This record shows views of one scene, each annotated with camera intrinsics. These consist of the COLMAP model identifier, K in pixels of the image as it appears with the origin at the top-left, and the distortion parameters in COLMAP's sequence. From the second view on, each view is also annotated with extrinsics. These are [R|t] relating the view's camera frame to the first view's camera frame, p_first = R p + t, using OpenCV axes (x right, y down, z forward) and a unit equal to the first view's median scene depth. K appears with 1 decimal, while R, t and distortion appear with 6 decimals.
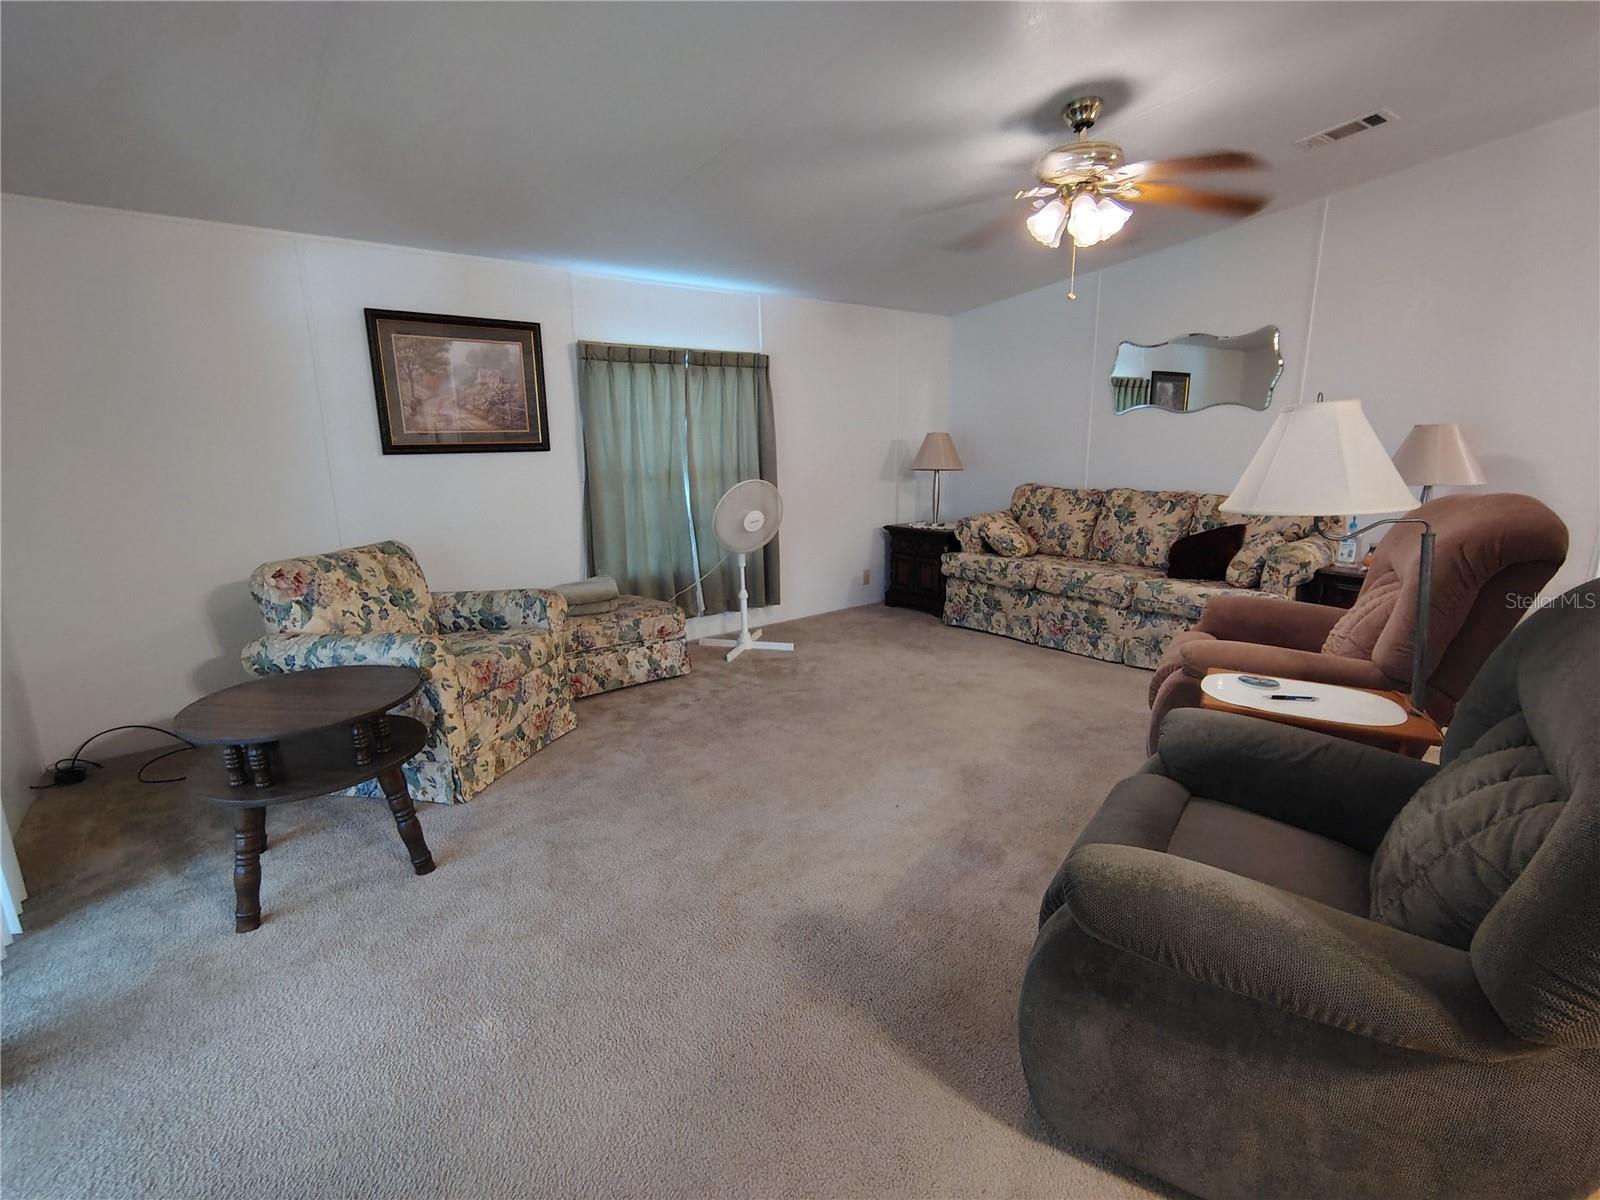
lens RADIAL K [[752.1, 0, 800.0], [0, 752.1, 600.0], [0, 0, 1]] dist [-0.000157, 0.000052]
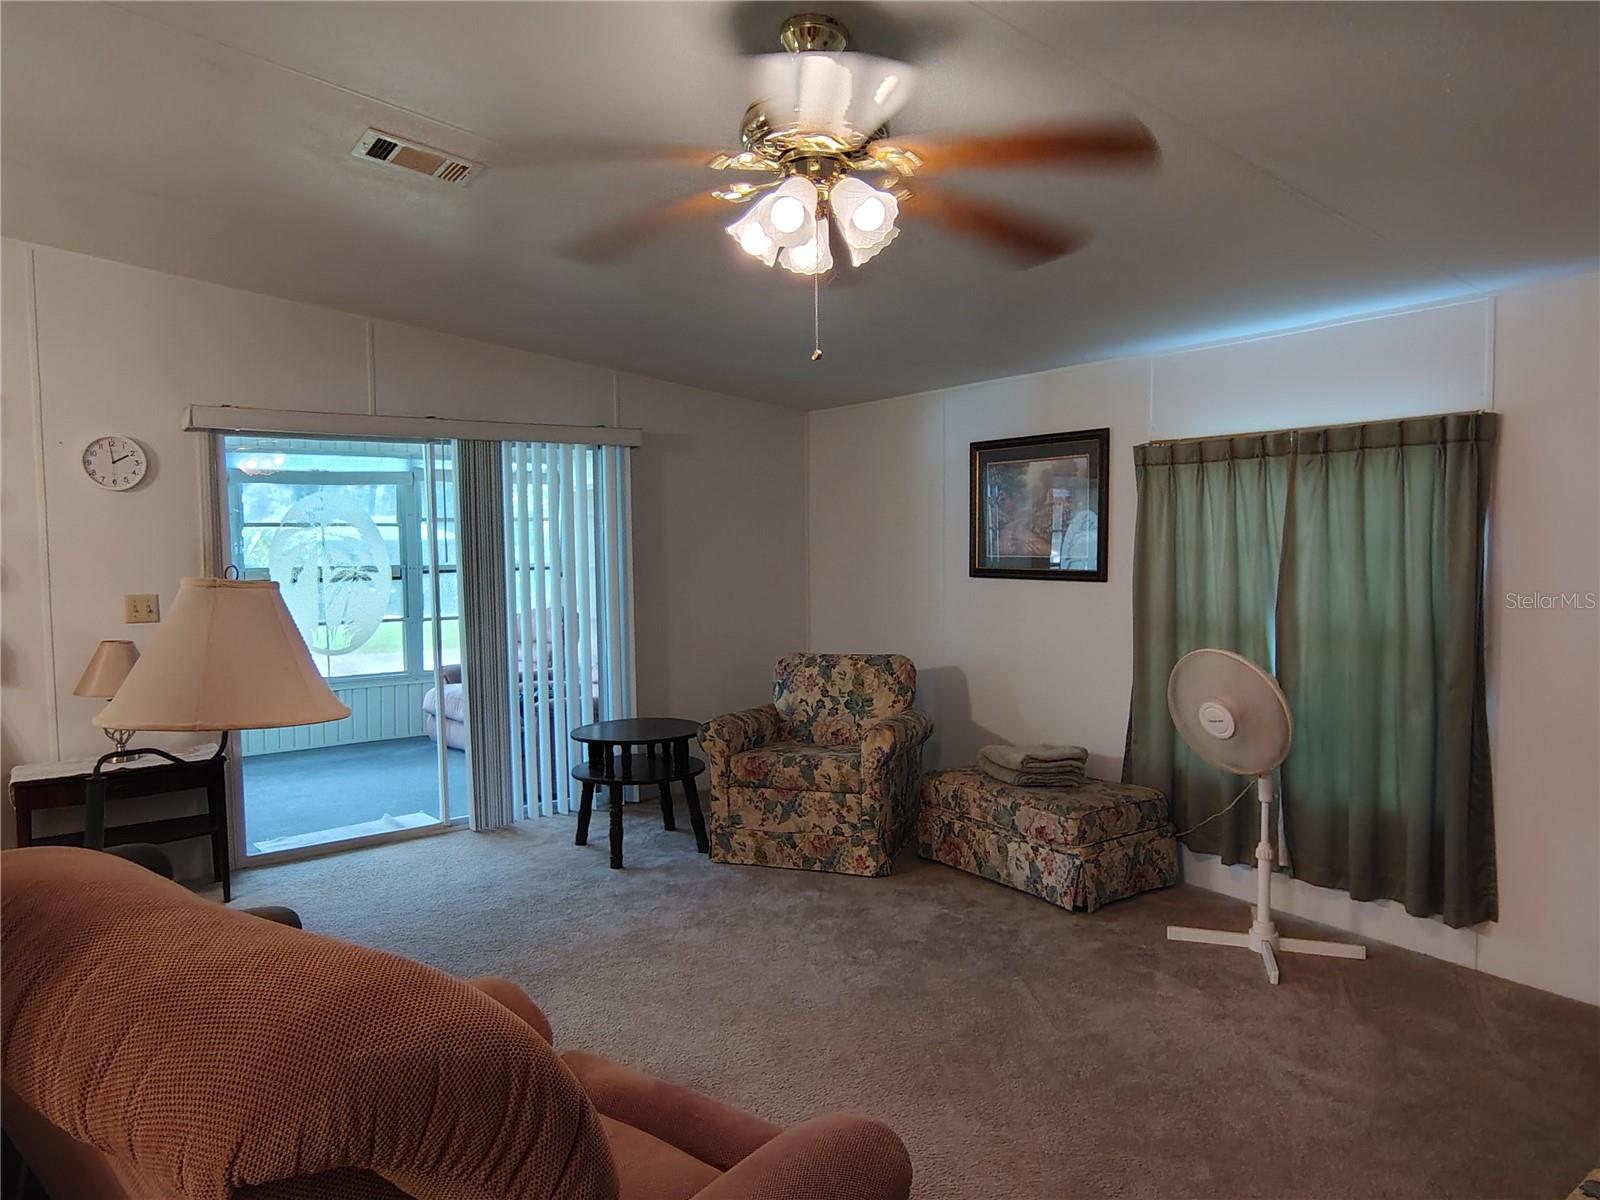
lens RADIAL K [[1063.1, 0, 800.0], [0, 1063.1, 600.0], [0, 0, 1]] dist [-0.001721, -0.000295]
pose [[-0.056427, 0.072907, -0.995741, 0.869638], [-0.204604, 0.975319, 0.083007, -0.223507], [0.977217, 0.208417, -0.040117, 0.793024]]
